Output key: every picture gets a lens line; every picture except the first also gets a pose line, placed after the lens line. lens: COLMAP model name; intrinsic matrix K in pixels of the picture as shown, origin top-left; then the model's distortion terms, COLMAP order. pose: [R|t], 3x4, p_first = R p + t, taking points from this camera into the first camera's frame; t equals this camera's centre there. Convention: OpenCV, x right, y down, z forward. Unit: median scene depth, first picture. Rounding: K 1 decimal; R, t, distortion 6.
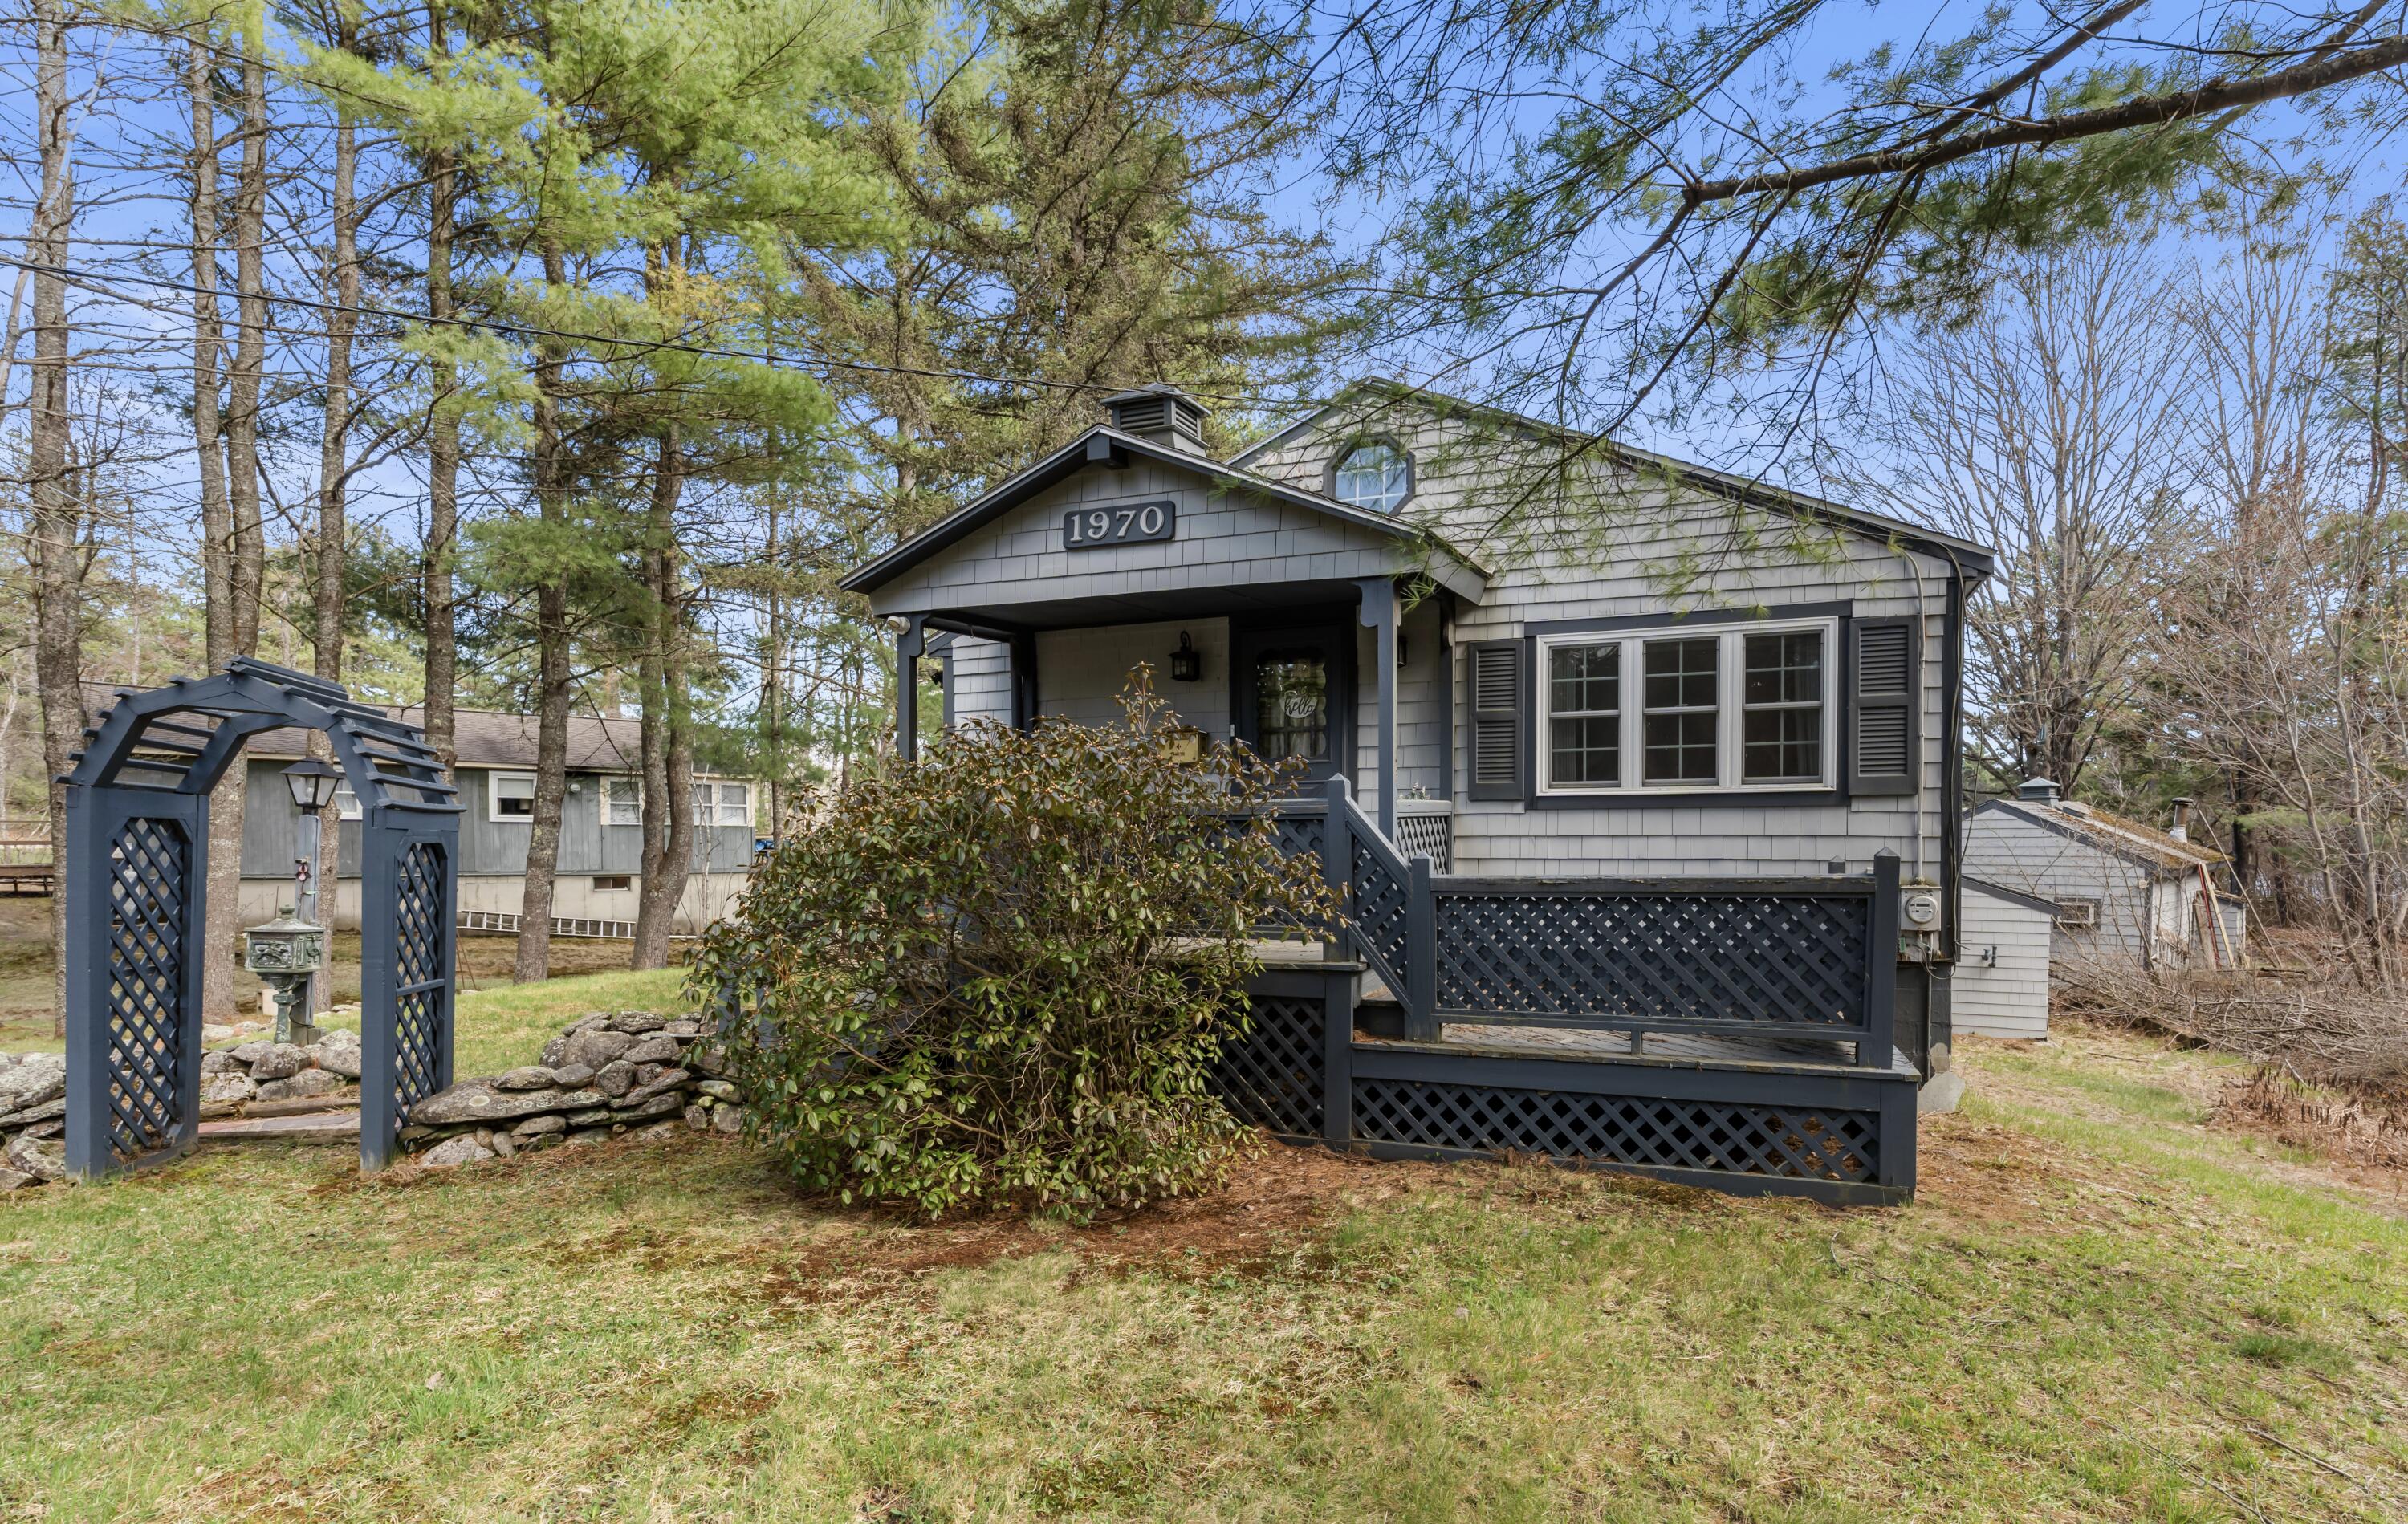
lens RADIAL K [[1125.6, 0, 1237.0], [0, 1125.6, 829.7], [0, 0, 1]] dist [0.002848, 0.001314]
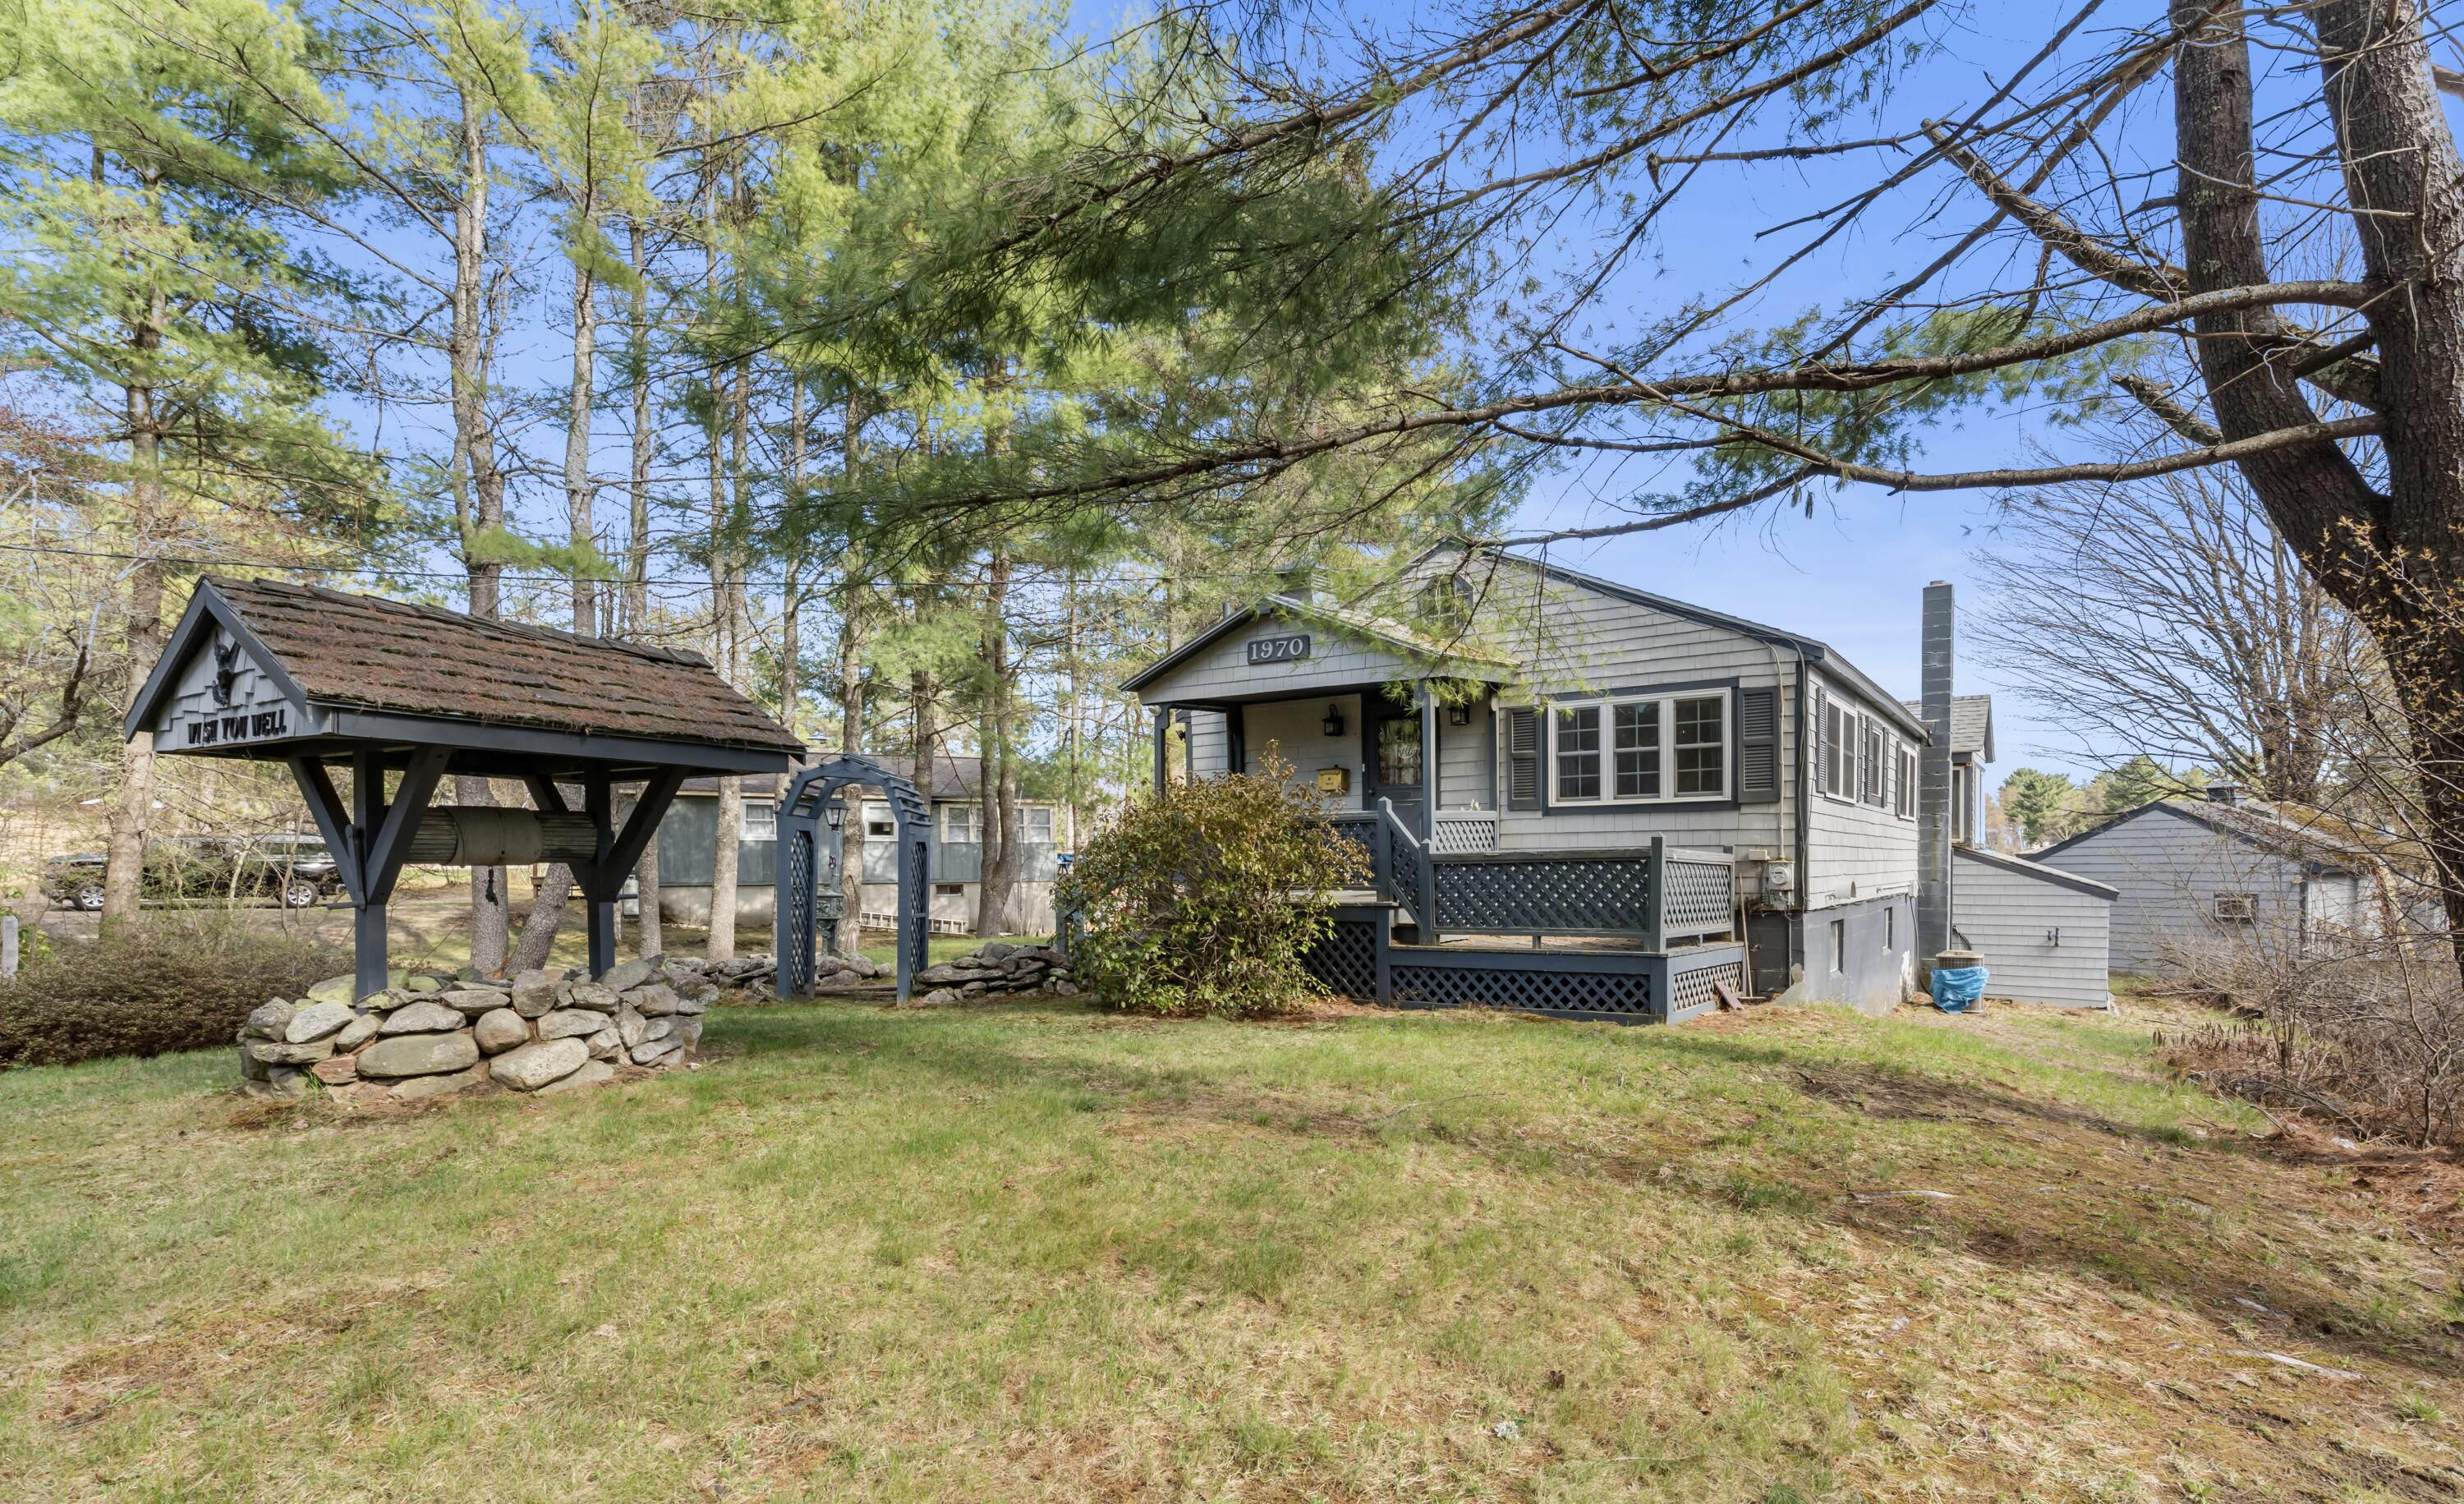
lens RADIAL K [[1132.1, 0, 1230.7], [0, 1132.1, 752.4], [0, 0, 1]] dist [-0.002682, -0.000132]
pose [[0.969982, -0.029332, -0.241403, 0.238368], [0.009160, 0.996401, -0.084266, 0.024045], [0.243006, 0.079525, 0.966759, -0.661060]]
